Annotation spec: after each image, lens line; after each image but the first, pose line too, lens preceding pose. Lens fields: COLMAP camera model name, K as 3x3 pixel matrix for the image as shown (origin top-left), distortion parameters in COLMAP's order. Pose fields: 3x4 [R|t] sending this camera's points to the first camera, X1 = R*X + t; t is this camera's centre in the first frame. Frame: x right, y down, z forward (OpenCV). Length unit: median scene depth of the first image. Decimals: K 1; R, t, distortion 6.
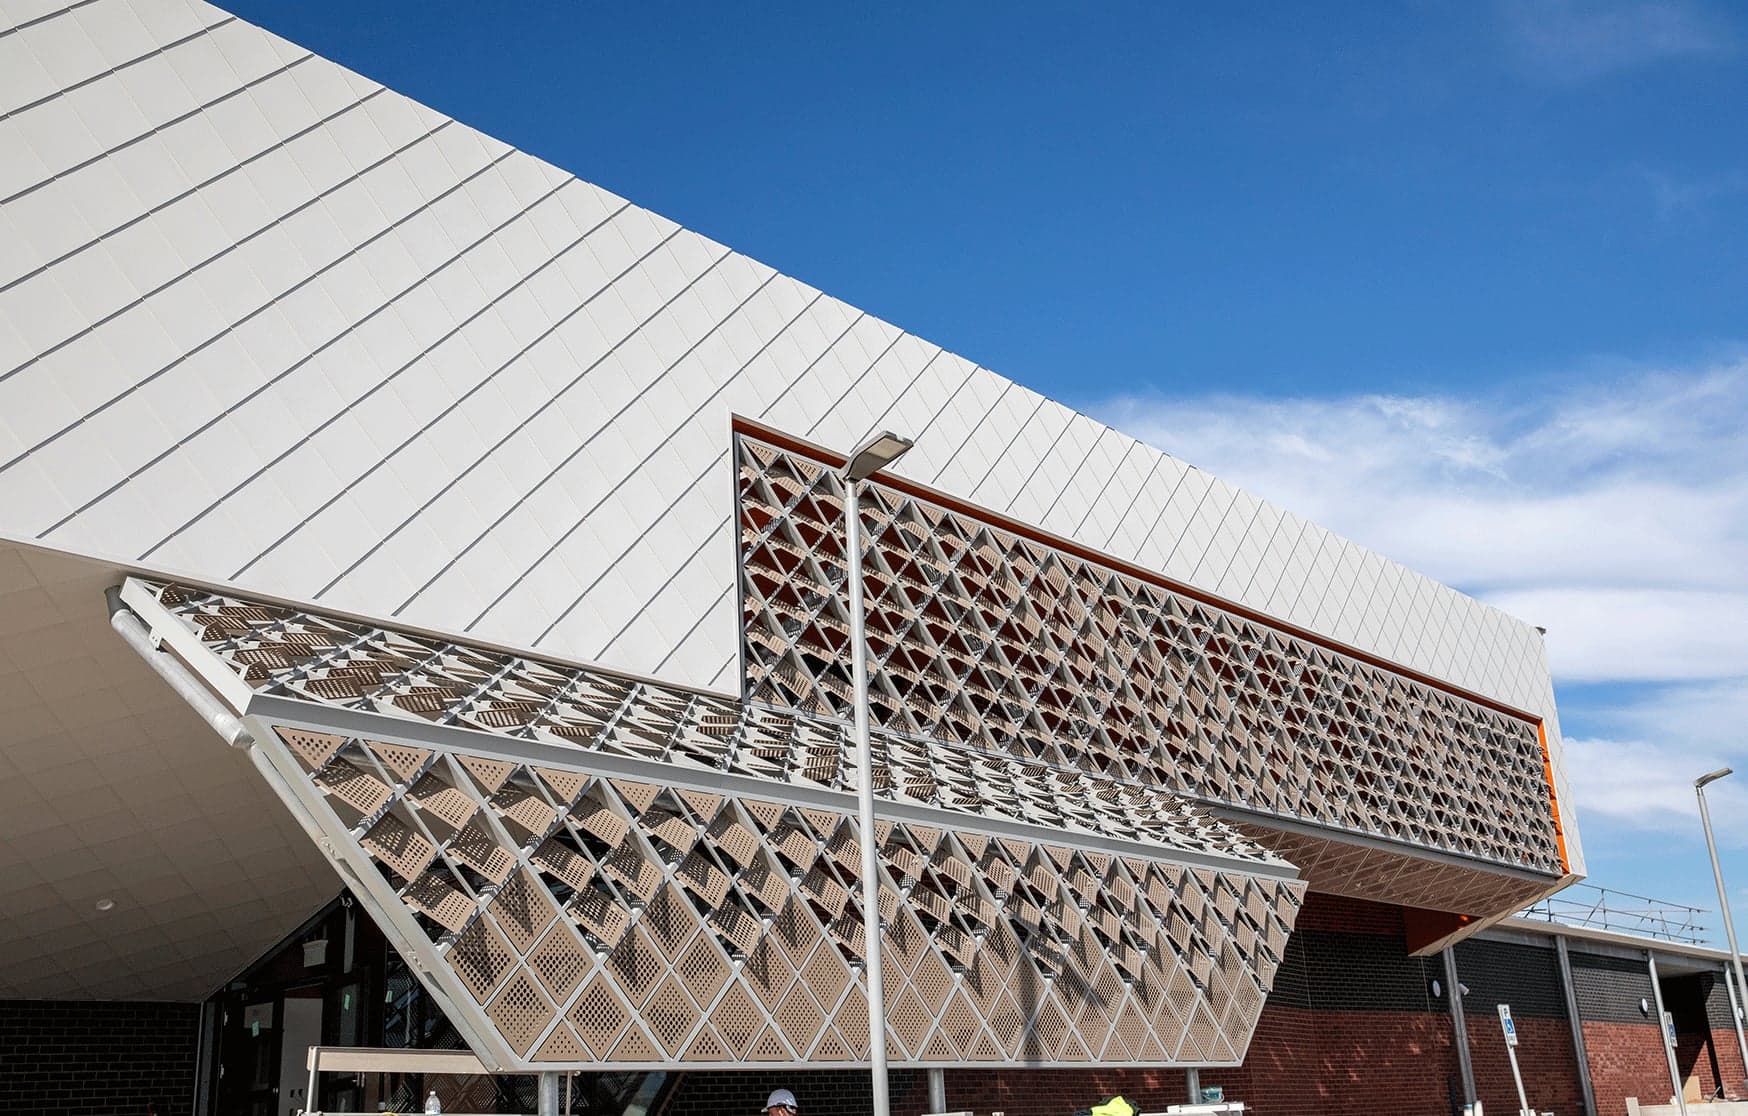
lens RADIAL K [[1723.9, 0, 846.9], [0, 1723.9, 545.5], [0, 0, 1]] dist [0.024928, 0.000000]
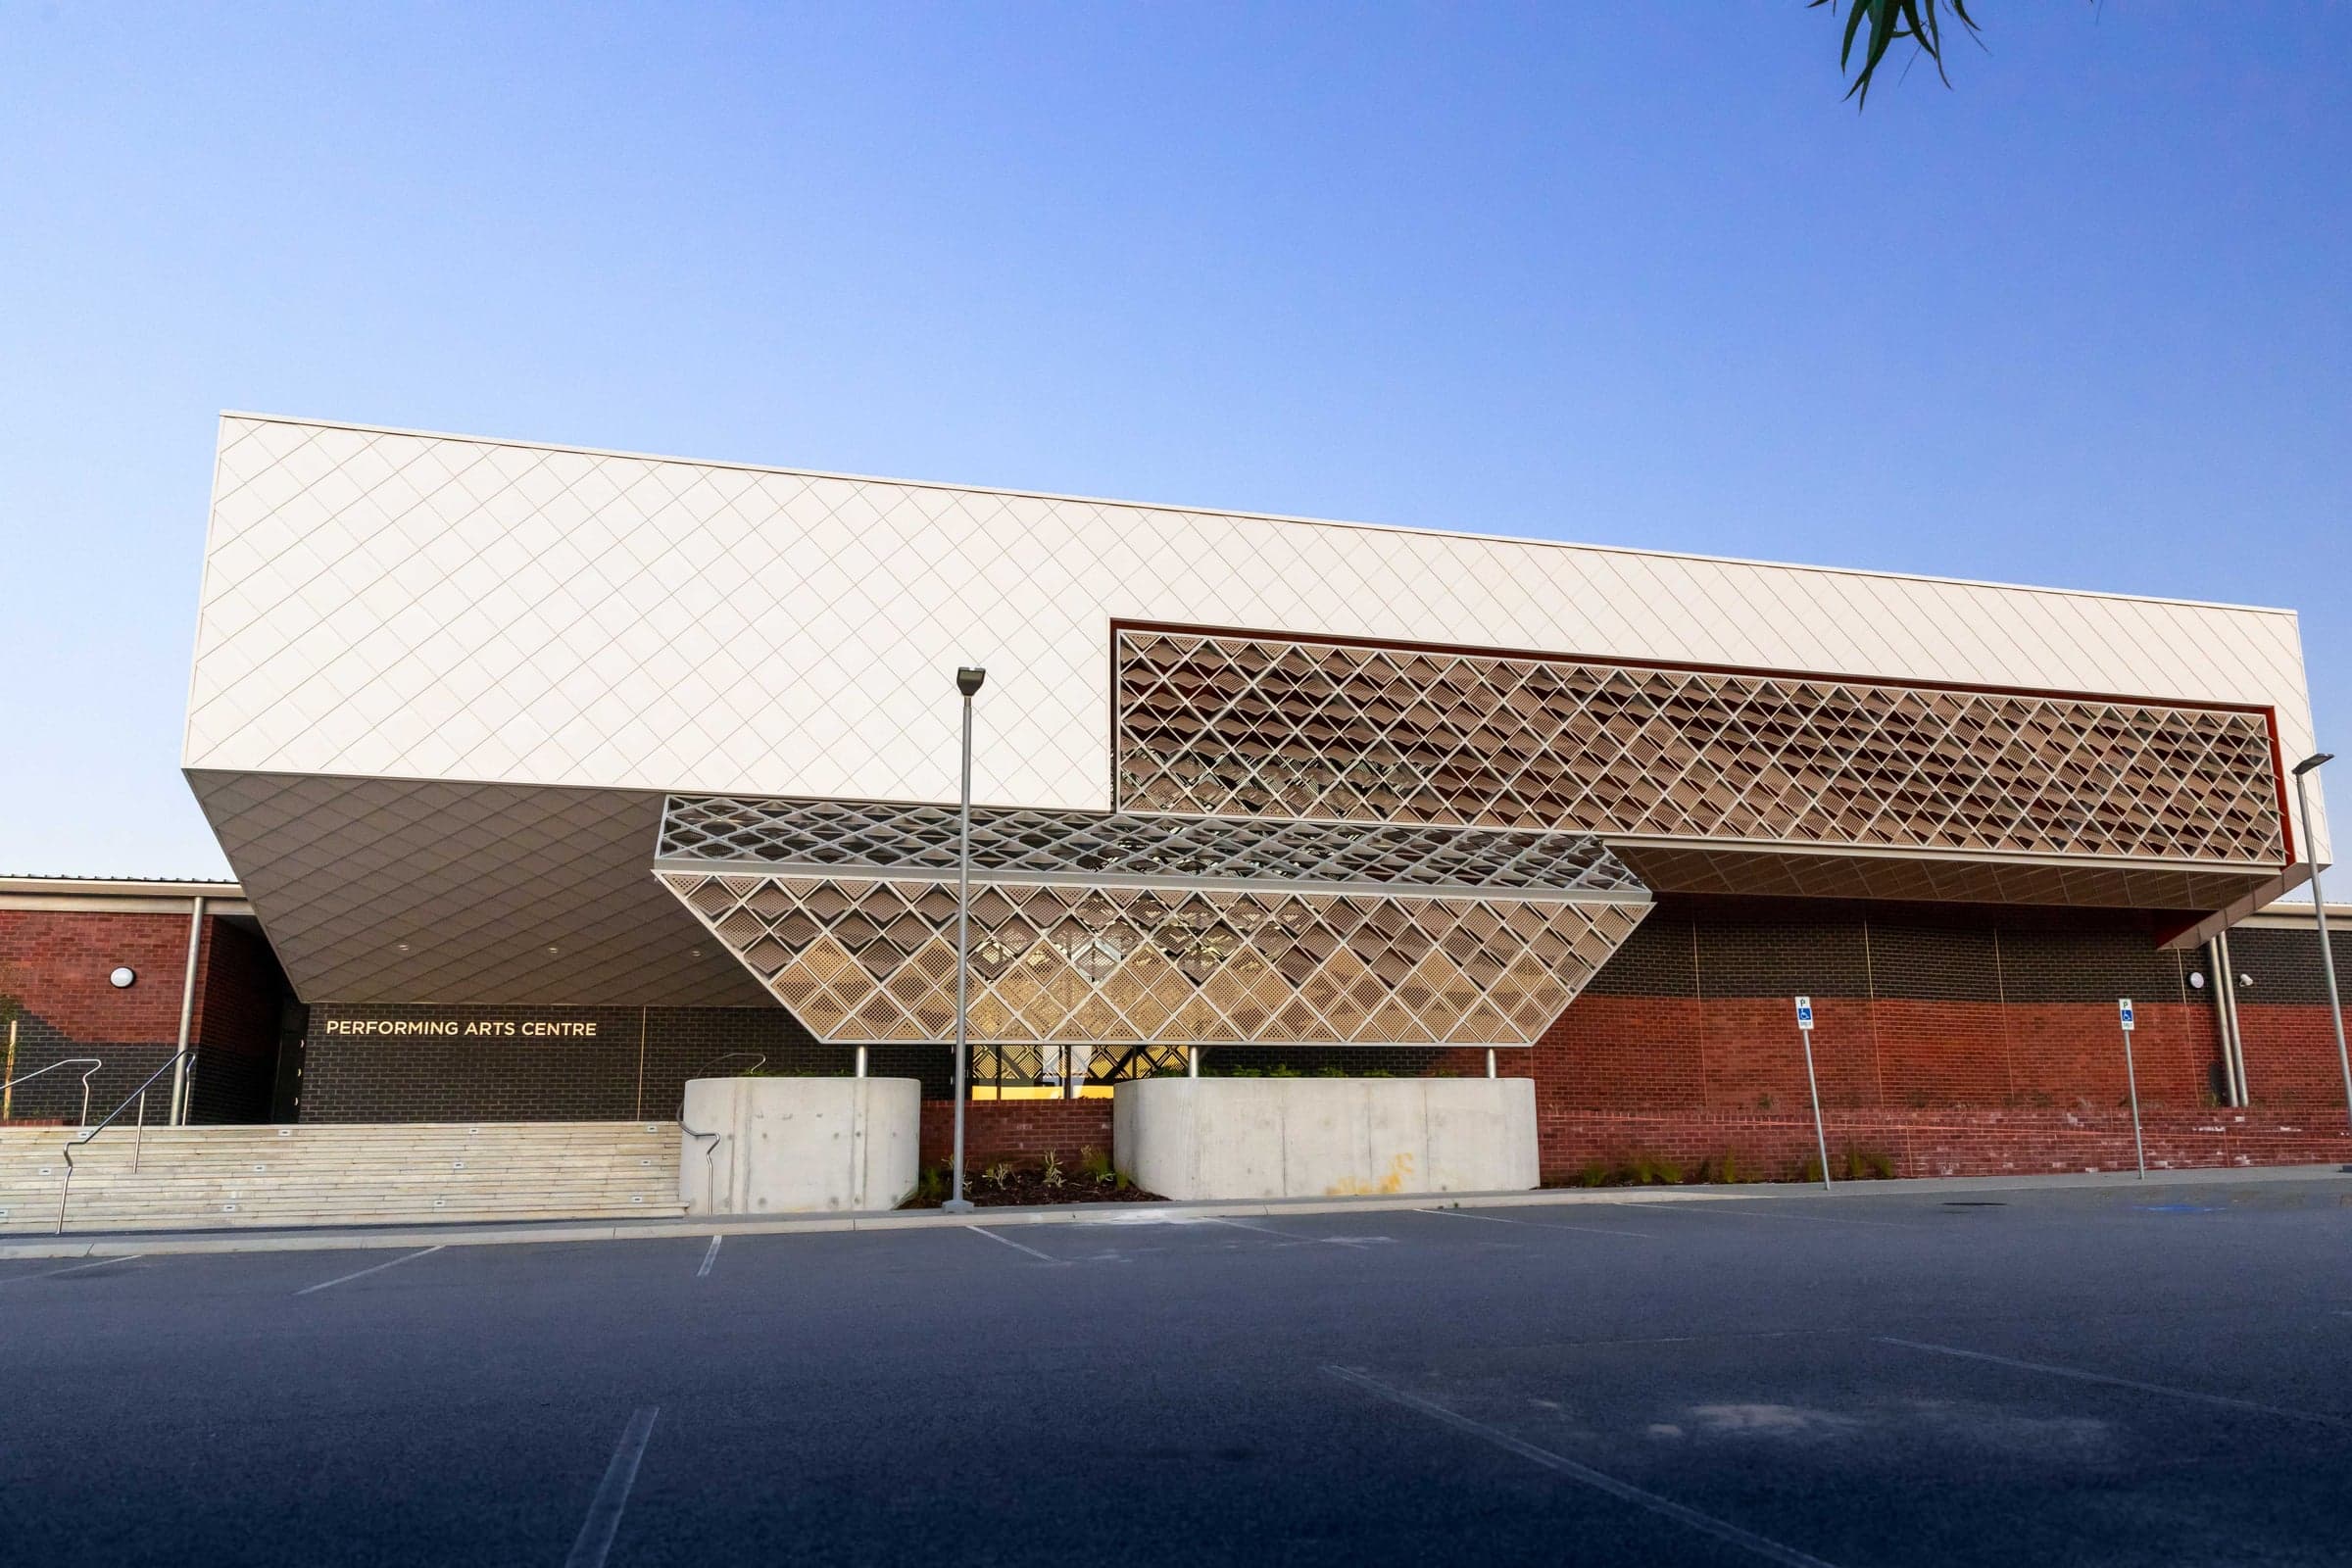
lens RADIAL K [[1600.2, 0, 1265.2], [0, 1600.2, 835.2], [0, 0, 1]] dist [0.018409, -0.019598]
pose [[0.843578, -0.071223, -0.532263, 0.763196], [0.150392, 0.982836, 0.106840, -0.019720], [0.515518, -0.170176, 0.839810, -0.110673]]
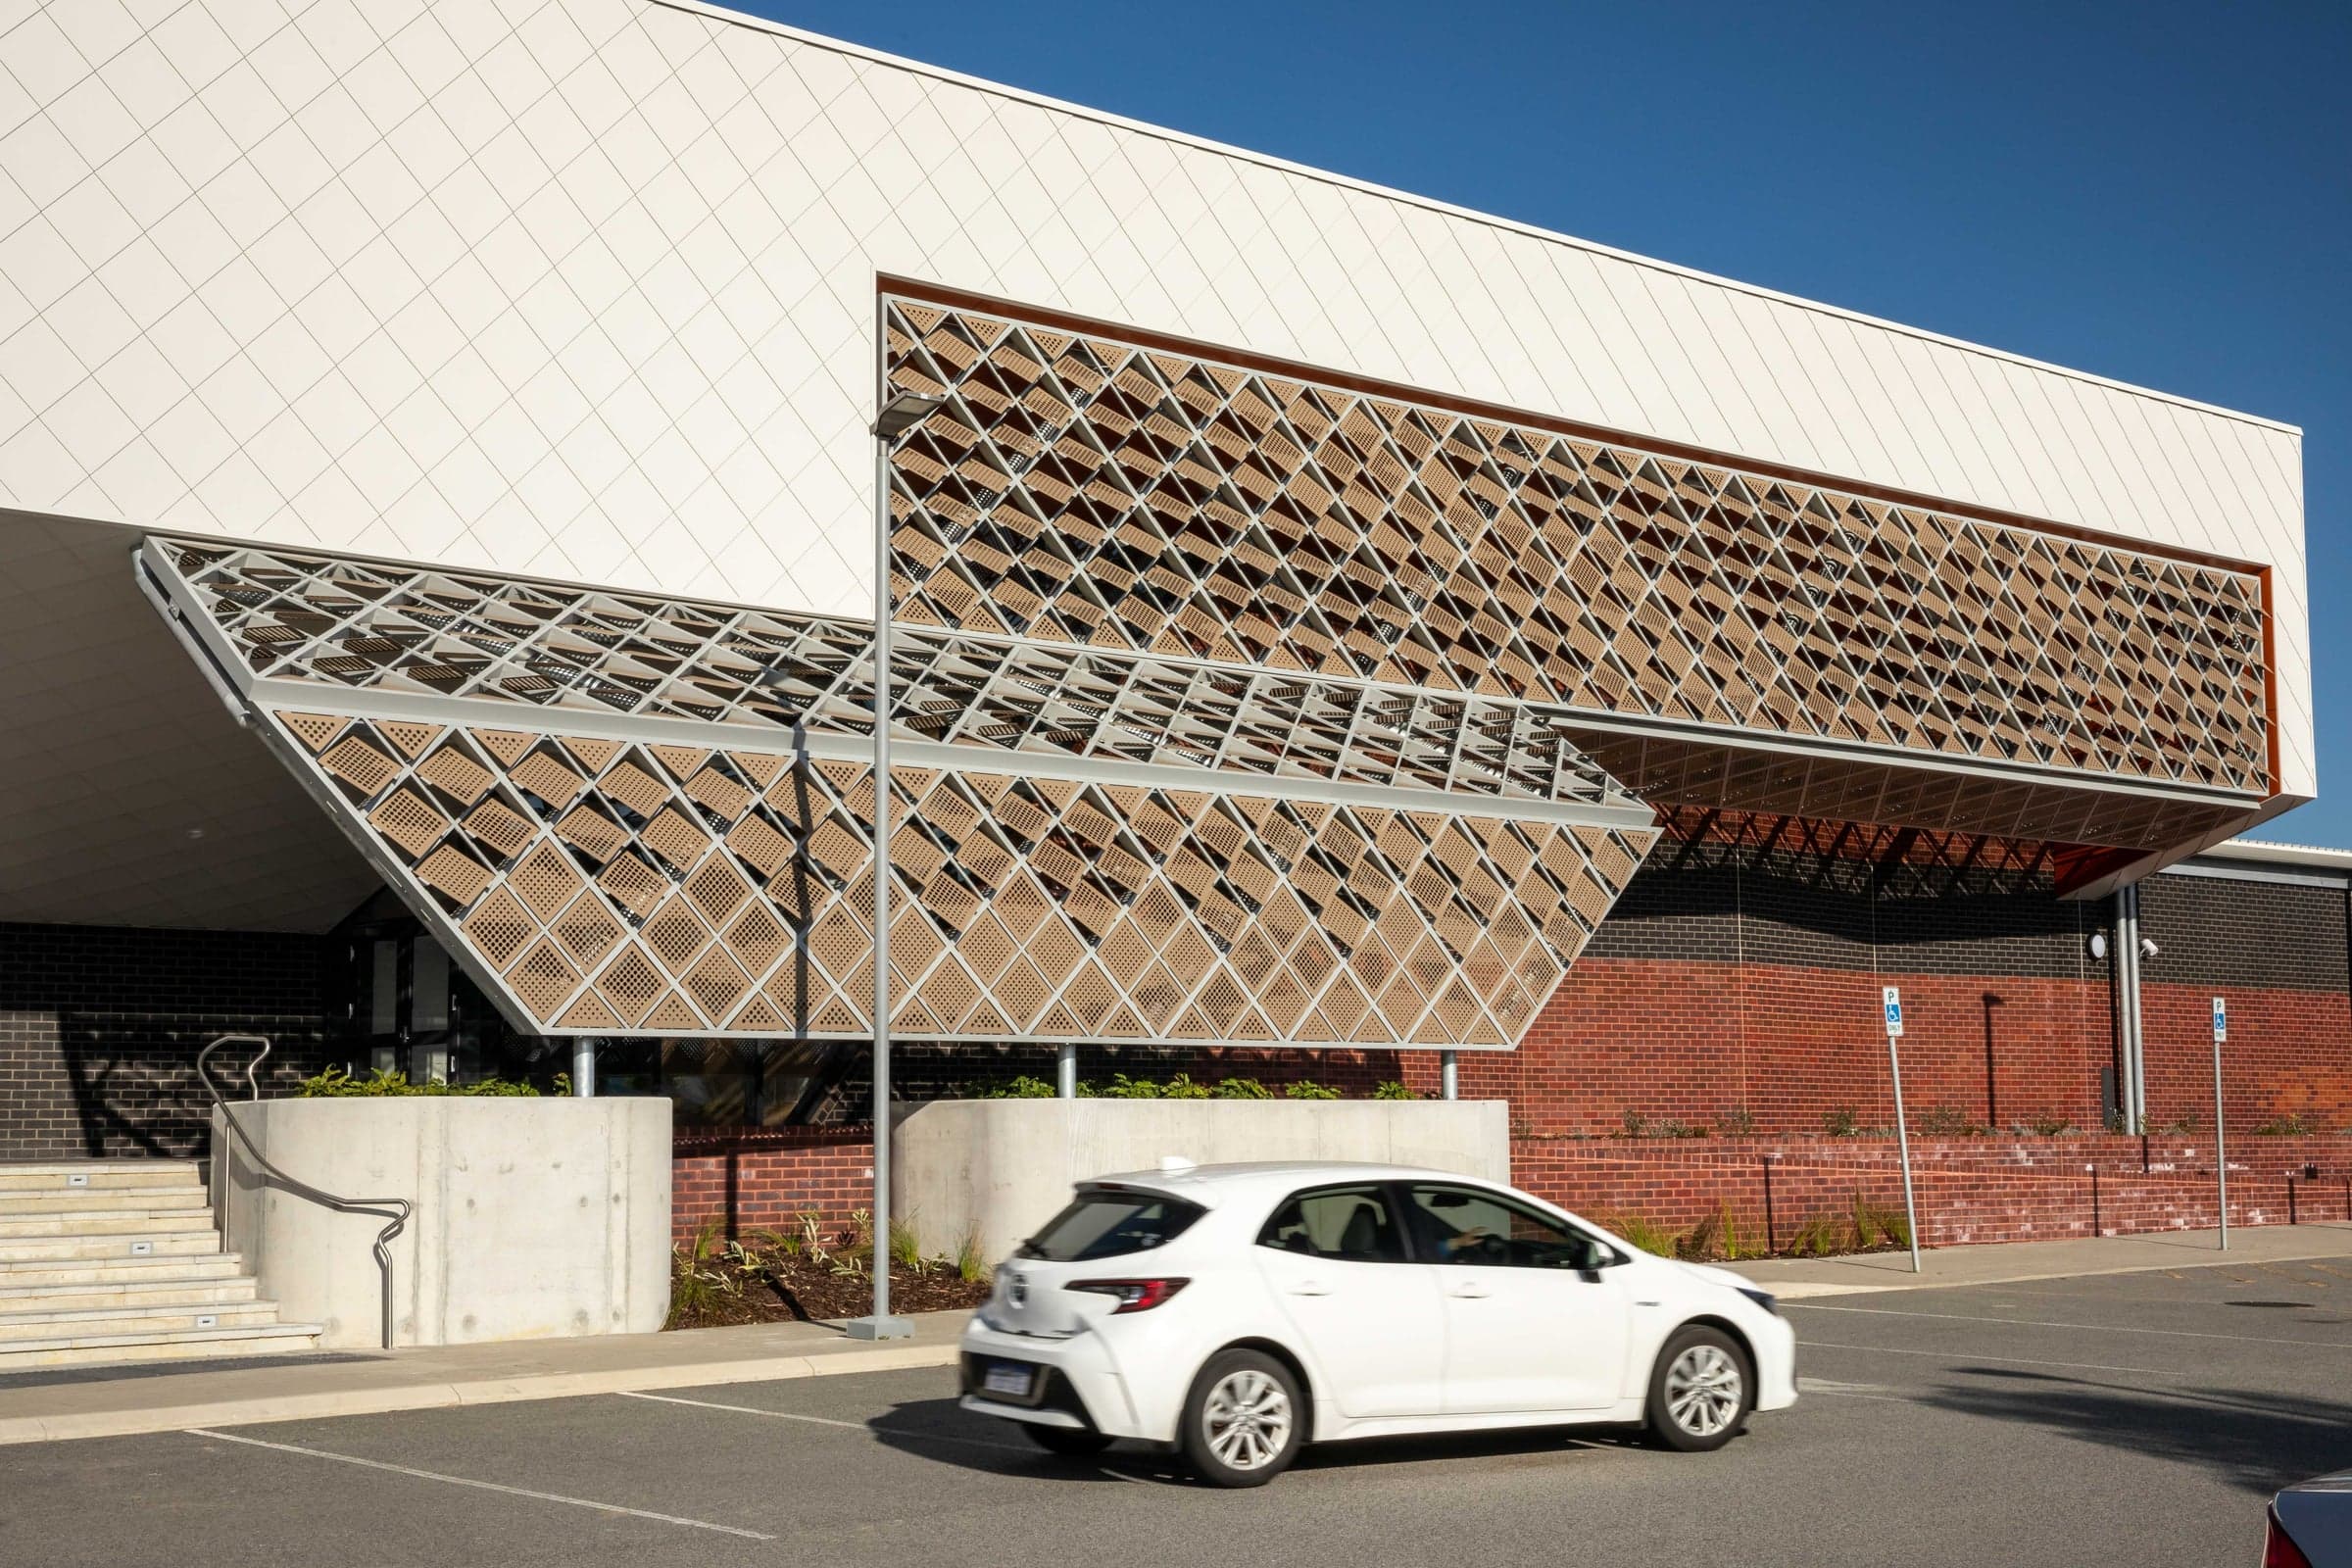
lens RADIAL K [[3021.3, 0, 1178.5], [0, 3021.3, 798.1], [0, 0, 1]] dist [0.039712, 0.000000]
pose [[0.989342, 0.026947, -0.143094, 0.290395], [0.005981, 0.974376, 0.224846, -0.155751], [0.145486, -0.223305, 0.963830, -0.428128]]
